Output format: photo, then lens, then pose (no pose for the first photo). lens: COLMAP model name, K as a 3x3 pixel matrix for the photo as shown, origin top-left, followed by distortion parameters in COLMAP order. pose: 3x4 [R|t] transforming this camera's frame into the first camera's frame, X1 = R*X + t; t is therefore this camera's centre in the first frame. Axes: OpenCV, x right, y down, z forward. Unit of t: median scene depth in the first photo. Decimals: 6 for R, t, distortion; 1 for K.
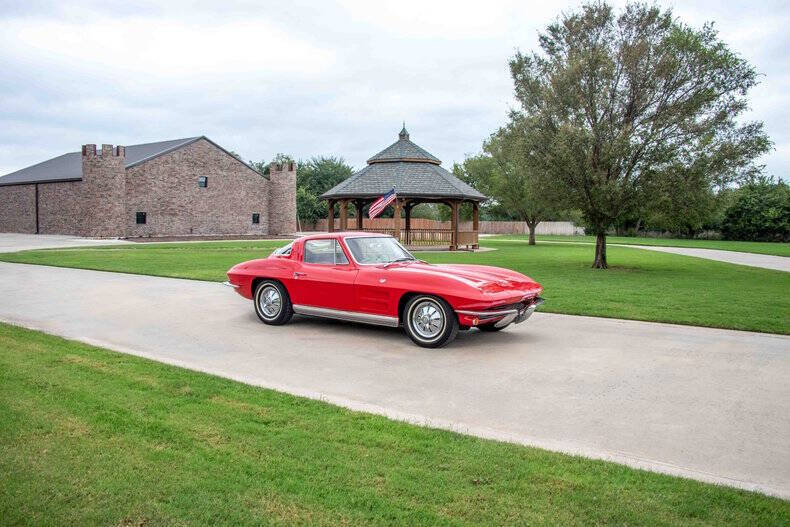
lens RADIAL K [[699.4, 0, 384.4], [0, 699.4, 251.9], [0, 0, 1]] dist [-0.119533, 0.019318]
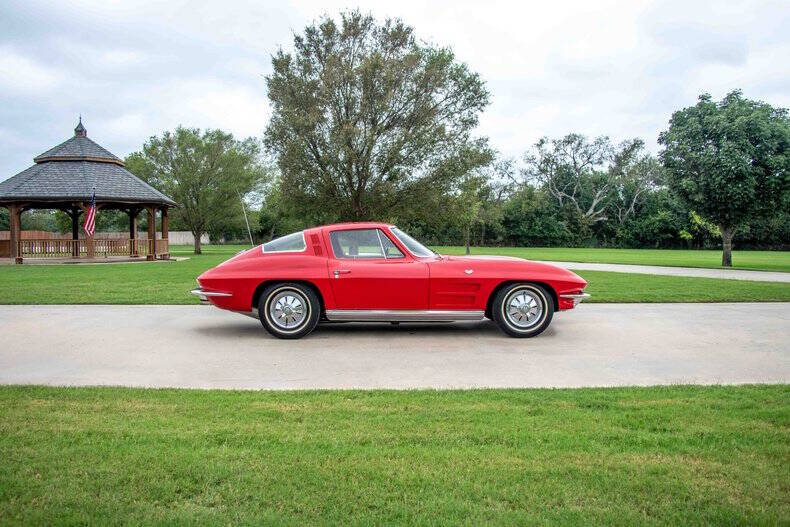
lens RADIAL K [[691.4, 0, 381.3], [0, 691.4, 261.8], [0, 0, 1]] dist [-0.116925, 0.018361]
pose [[0.785662, -0.034850, 0.617673, -0.304097], [0.039623, 0.999197, 0.005977, 0.008618], [-0.617385, 0.019779, 0.786412, 0.167829]]
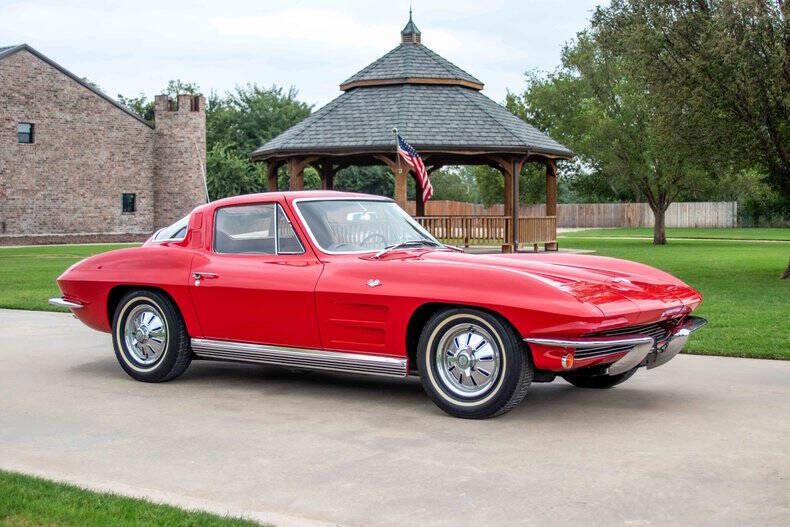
lens RADIAL K [[1310.0, 0, 379.0], [0, 1310.0, 261.8], [0, 0, 1]] dist [-0.029192, -0.104309]
pose [[0.999918, -0.012547, 0.002535, -0.000403], [0.012570, 0.999879, -0.009214, 0.016453], [-0.002419, 0.009245, 0.999954, 0.040902]]
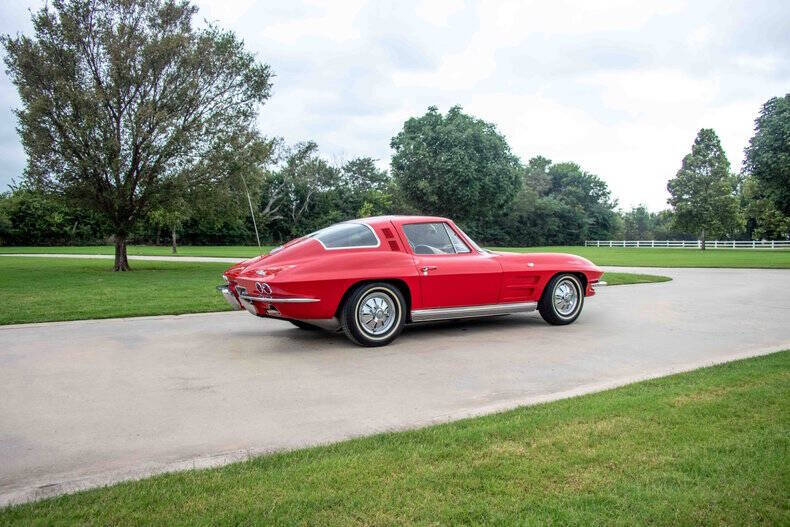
lens RADIAL K [[691.4, 0, 381.3], [0, 691.4, 261.8], [0, 0, 1]] dist [-0.116925, 0.018361]
pose [[0.308852, -0.048193, 0.949888, -0.443925], [0.050562, 0.998135, 0.034201, -0.002281], [-0.949765, 0.037465, 0.310713, 0.418311]]
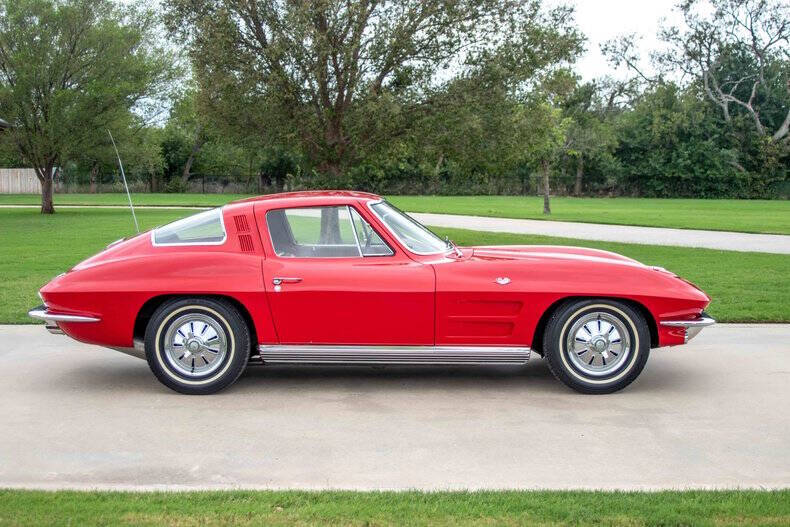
lens RADIAL K [[1310.0, 0, 379.0], [0, 1310.0, 261.8], [0, 0, 1]] dist [-0.029192, -0.104309]
pose [[0.795154, -0.056043, 0.603813, -0.319418], [0.038719, 0.998381, 0.041676, -0.008756], [-0.605171, -0.009760, 0.796036, 0.120643]]
